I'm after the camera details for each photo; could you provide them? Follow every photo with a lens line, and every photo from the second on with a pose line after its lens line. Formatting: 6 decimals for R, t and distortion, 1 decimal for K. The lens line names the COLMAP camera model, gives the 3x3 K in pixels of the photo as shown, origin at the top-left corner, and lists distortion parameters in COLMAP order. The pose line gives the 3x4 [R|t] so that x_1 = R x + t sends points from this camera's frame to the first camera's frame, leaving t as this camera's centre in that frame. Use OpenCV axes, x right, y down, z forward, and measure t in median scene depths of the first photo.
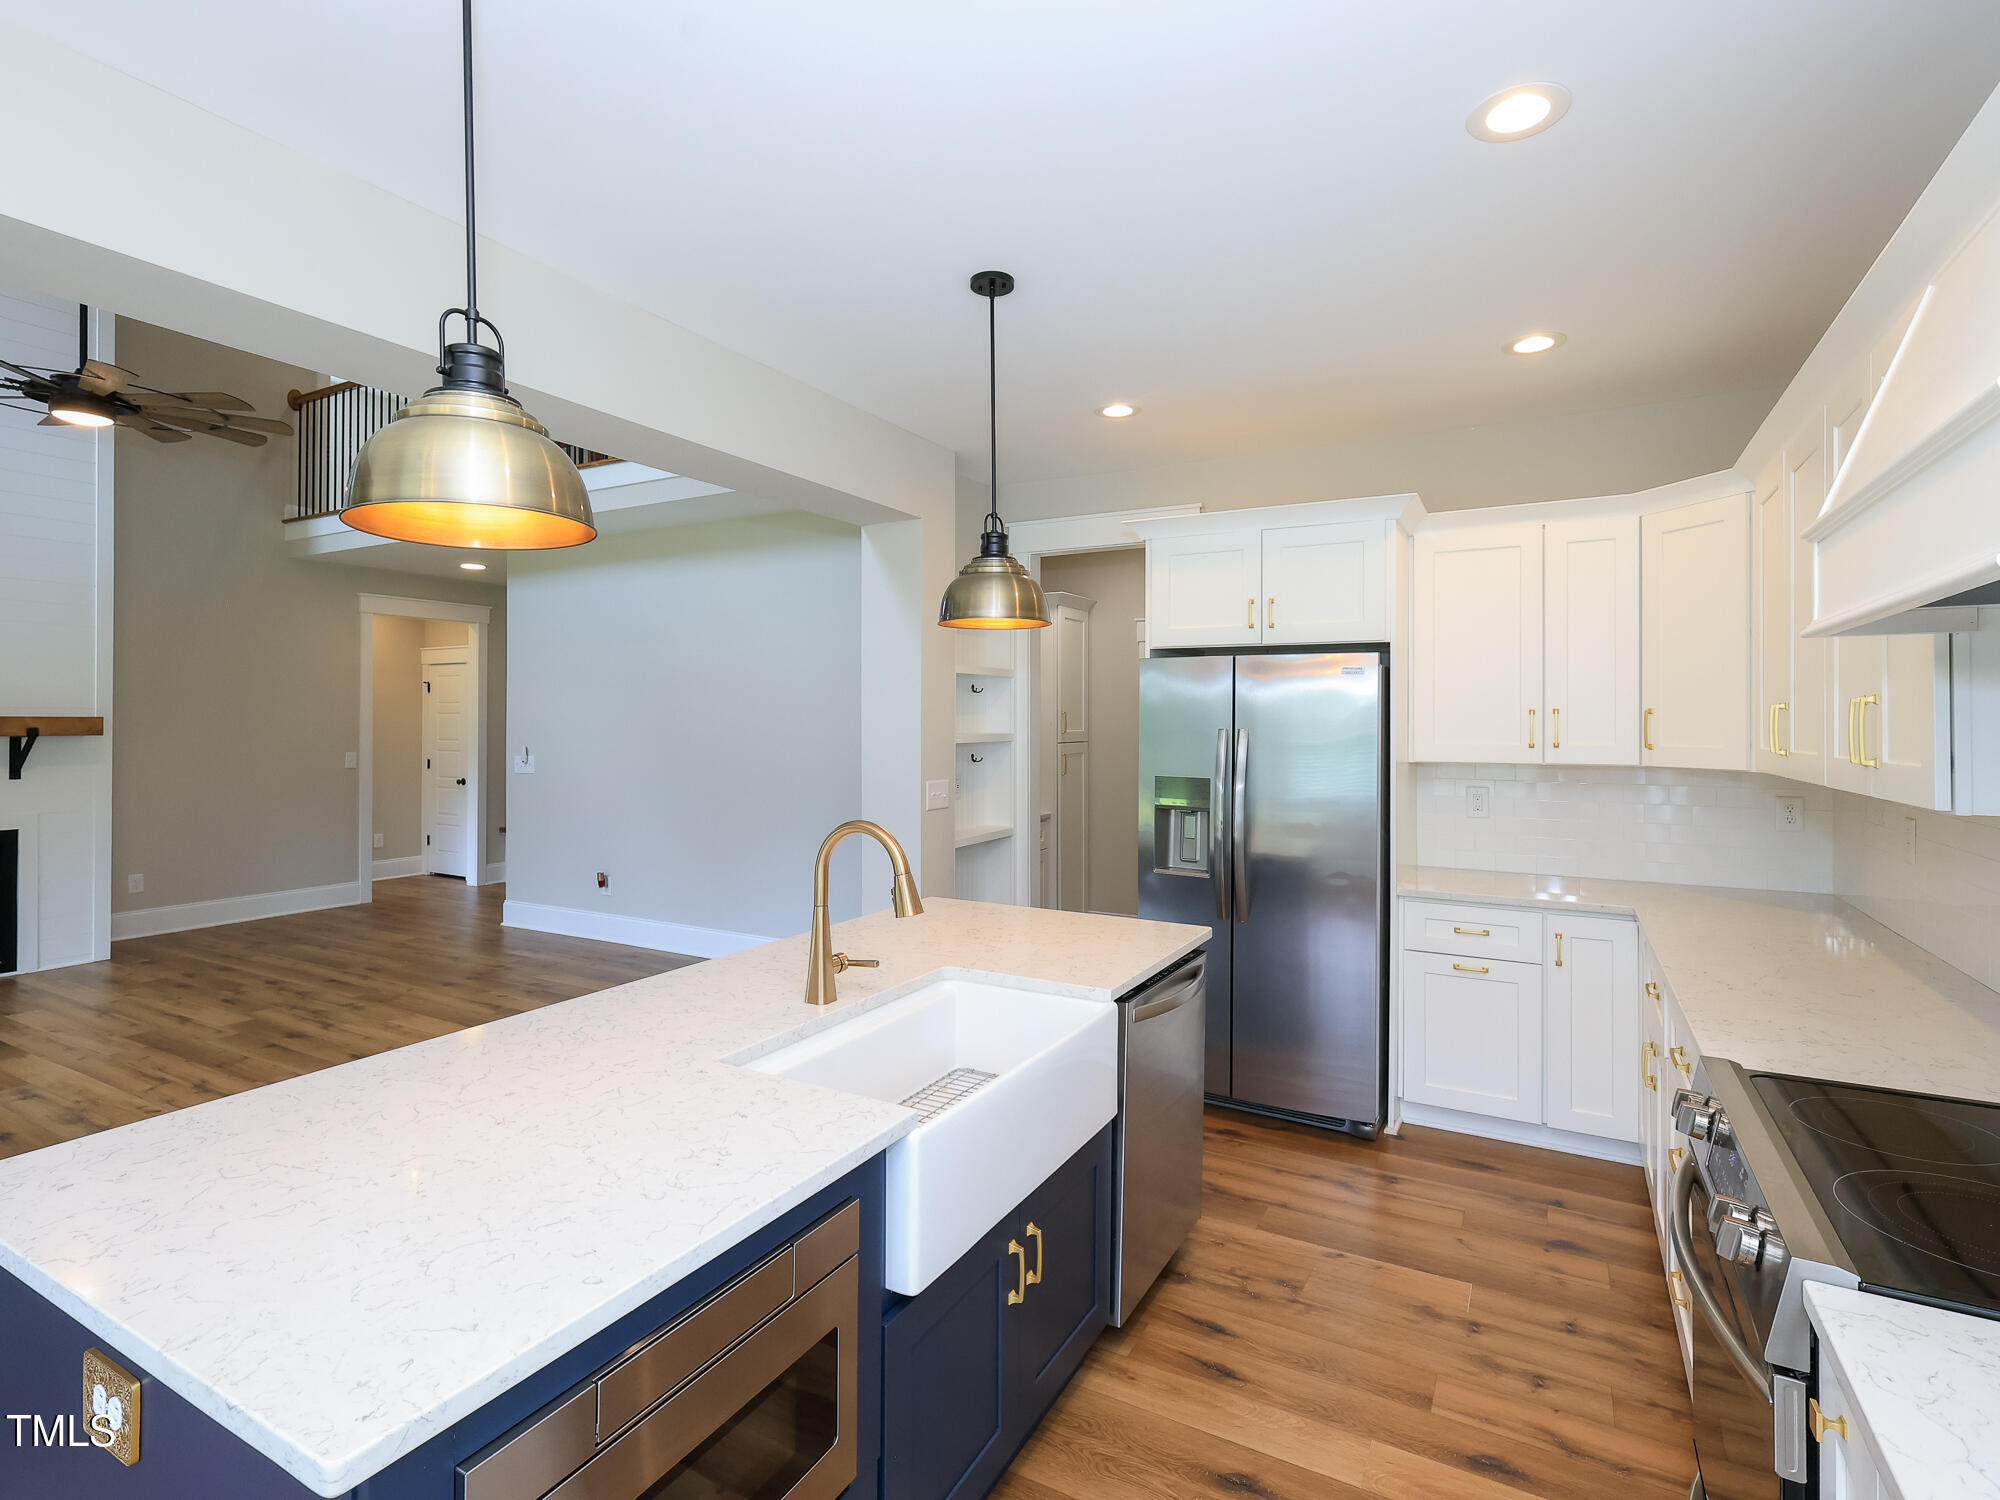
lens RADIAL K [[983.9, 0, 1016.5], [0, 983.9, 726.0], [0, 0, 1]] dist [-0.003623, 0.000260]
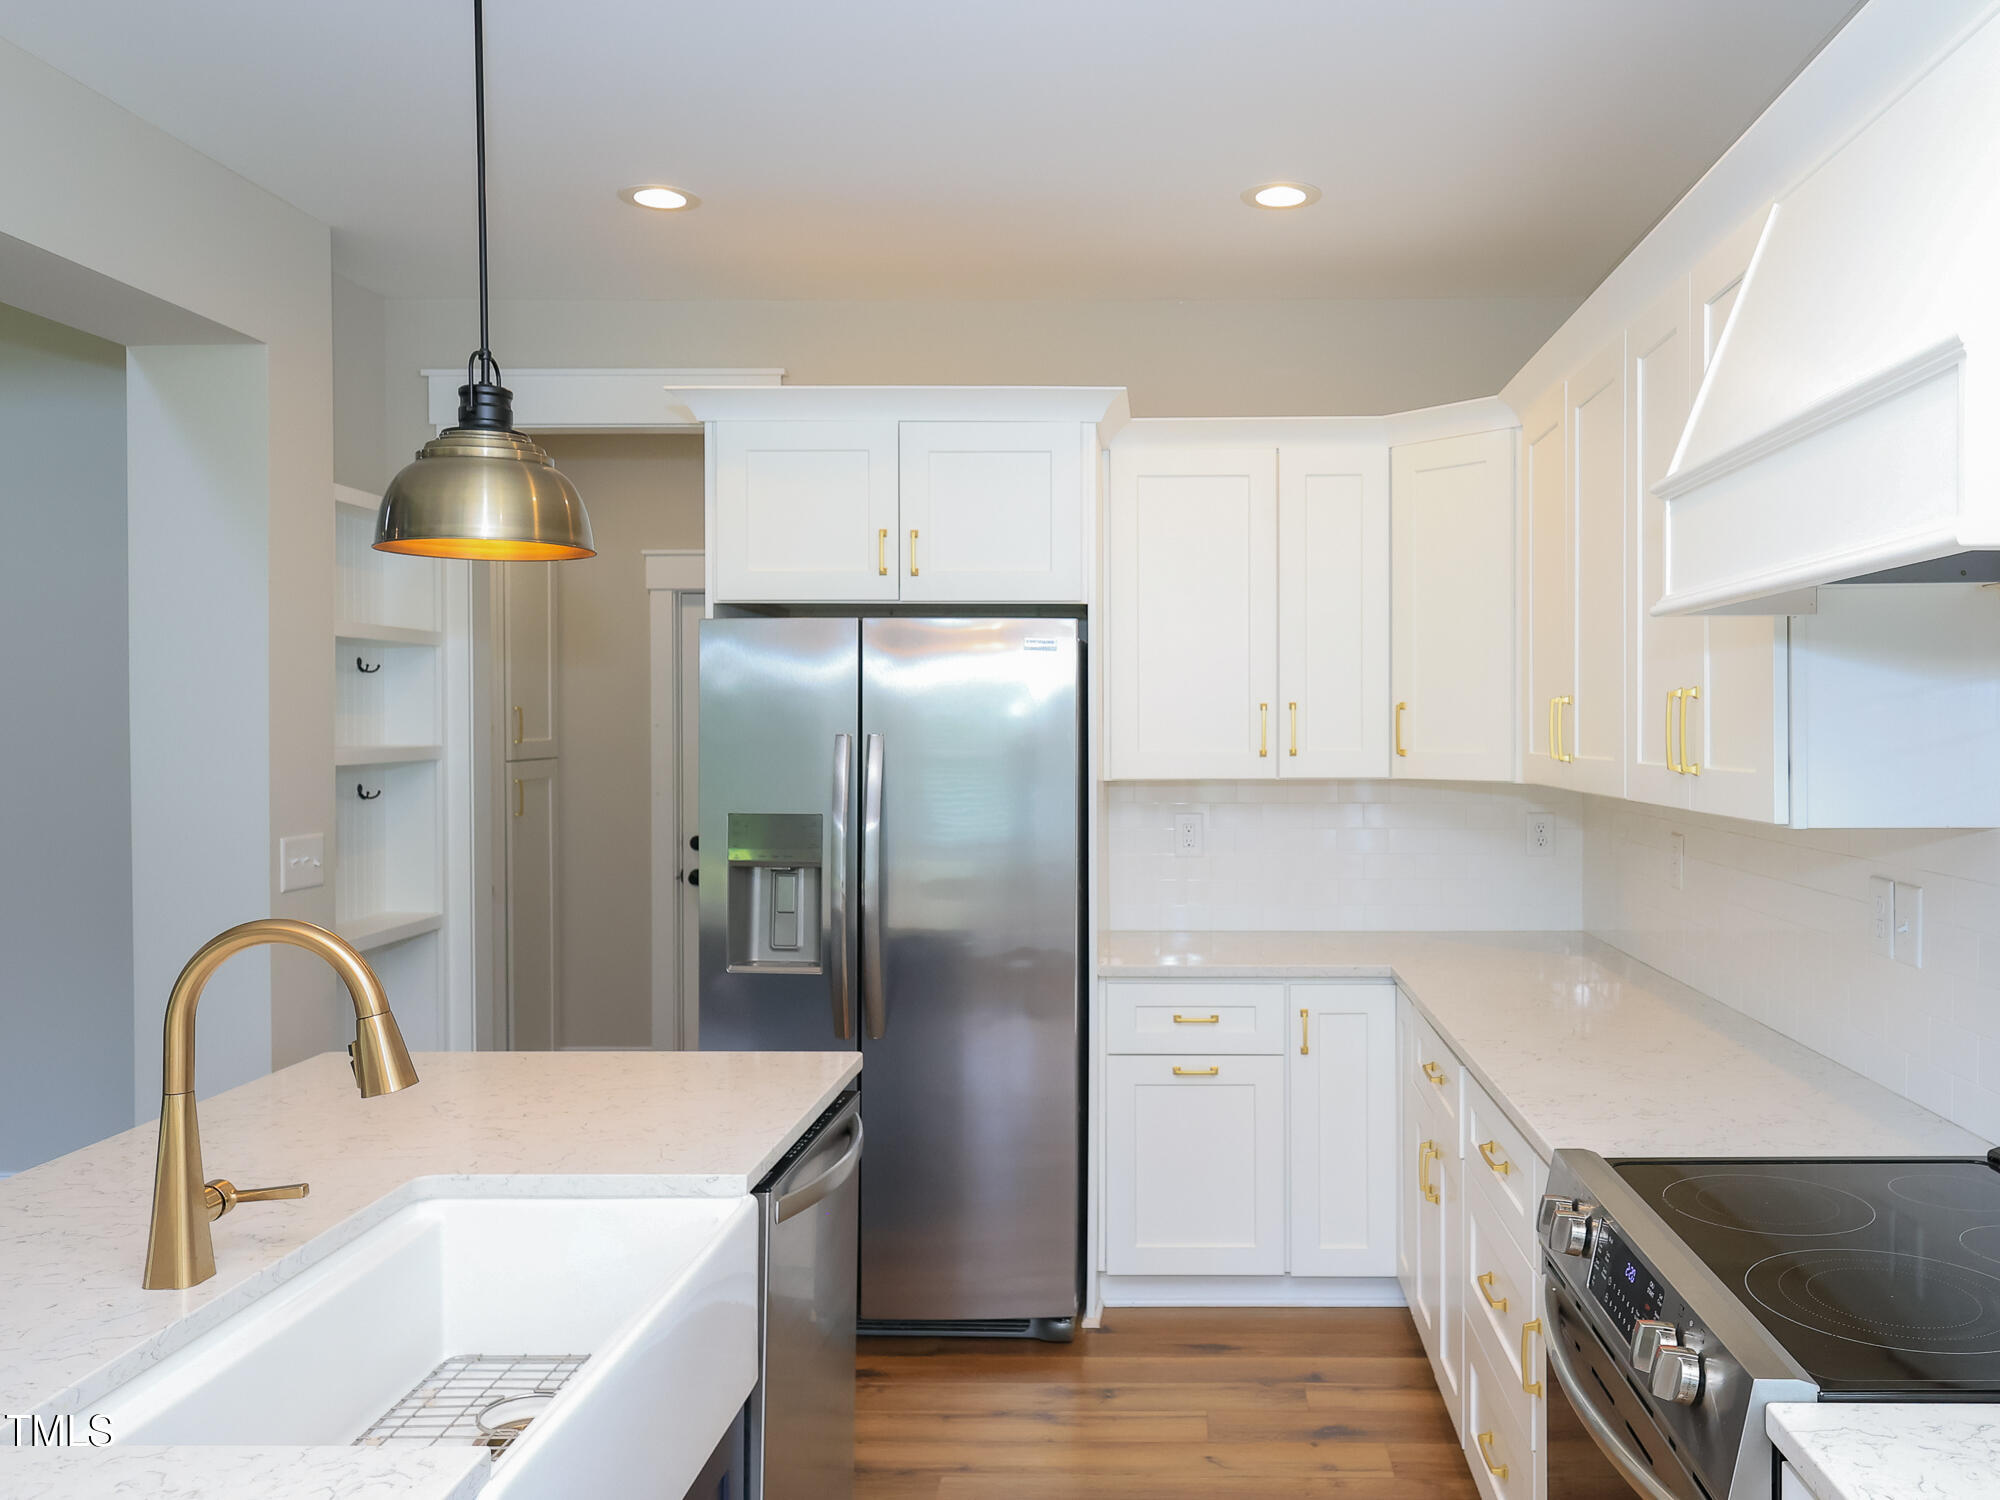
lens RADIAL K [[1563.2, 0, 980.8], [0, 1563.2, 736.9], [0, 0, 1]] dist [-0.006945, 0.003385]
pose [[0.878031, -0.011146, 0.478474, -0.202620], [0.007457, 0.999926, 0.009609, -0.004743], [-0.478545, -0.004869, 0.878049, 0.090734]]
